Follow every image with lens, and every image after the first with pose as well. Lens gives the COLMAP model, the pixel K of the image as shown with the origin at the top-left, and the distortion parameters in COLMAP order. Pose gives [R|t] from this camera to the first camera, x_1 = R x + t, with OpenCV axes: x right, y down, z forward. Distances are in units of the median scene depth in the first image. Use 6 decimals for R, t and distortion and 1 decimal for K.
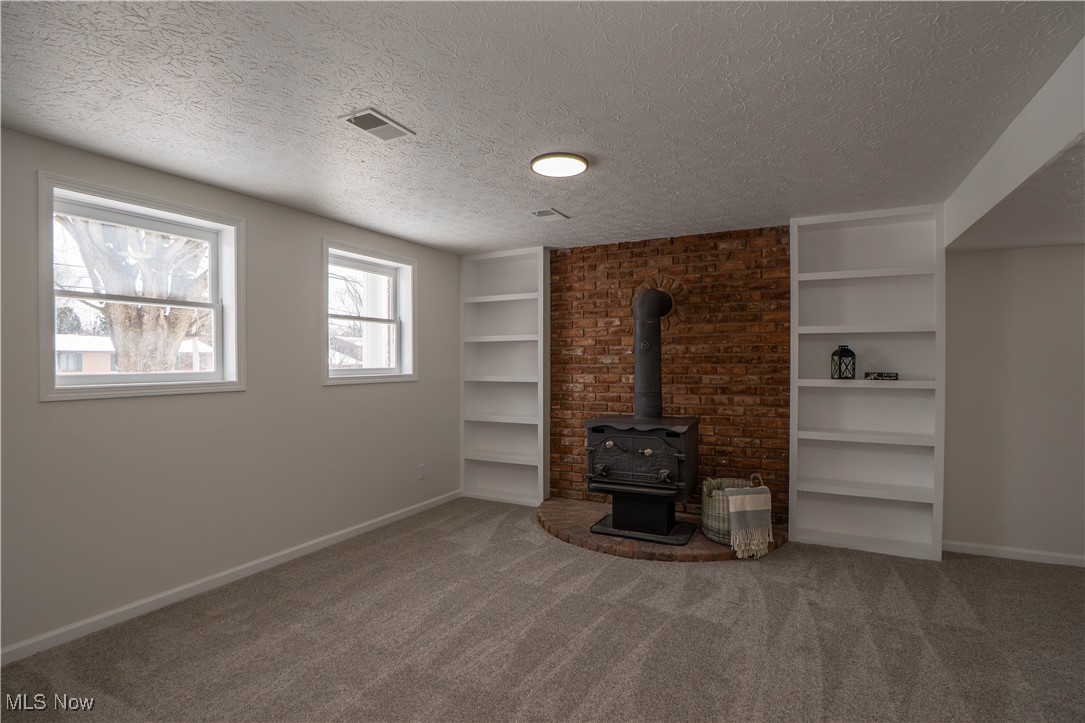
lens RADIAL K [[533.8, 0, 542.5], [0, 533.8, 361.5], [0, 0, 1]] dist [-0.031577, 0.000387]
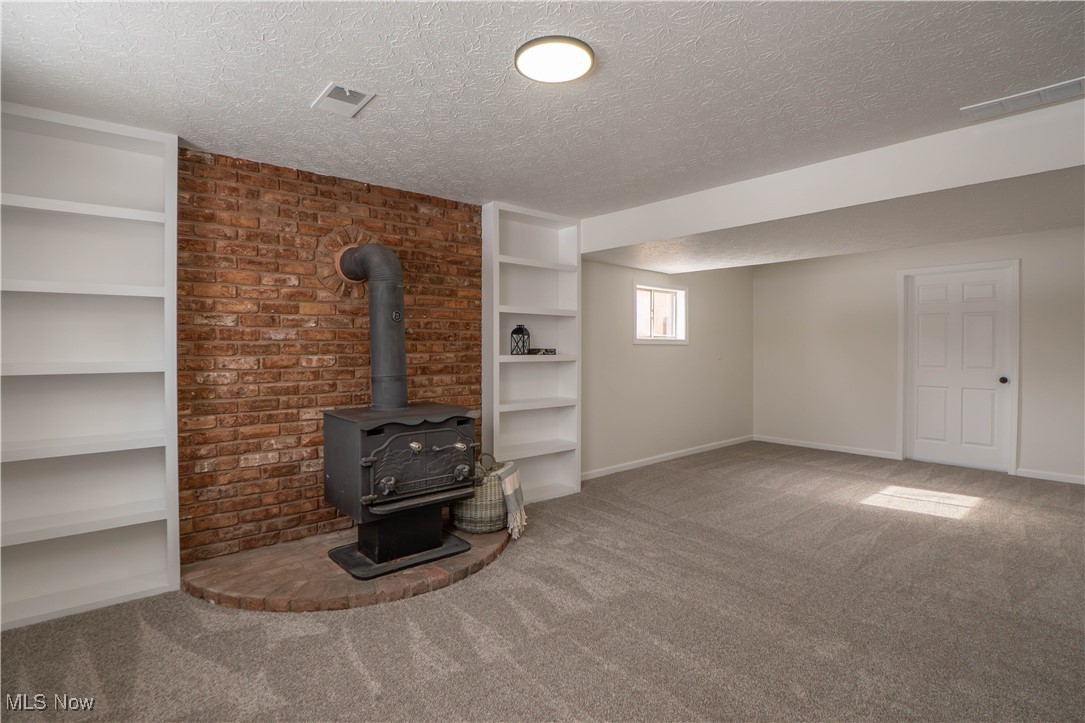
lens RADIAL K [[531.2, 0, 530.4], [0, 531.2, 347.0], [0, 0, 1]] dist [-0.036751, 0.000324]
pose [[0.385243, -0.000567, 0.922815, -0.418339], [0.001709, 0.999999, -0.000099, 0.015250], [-0.922814, 0.001616, 0.385243, 0.486728]]
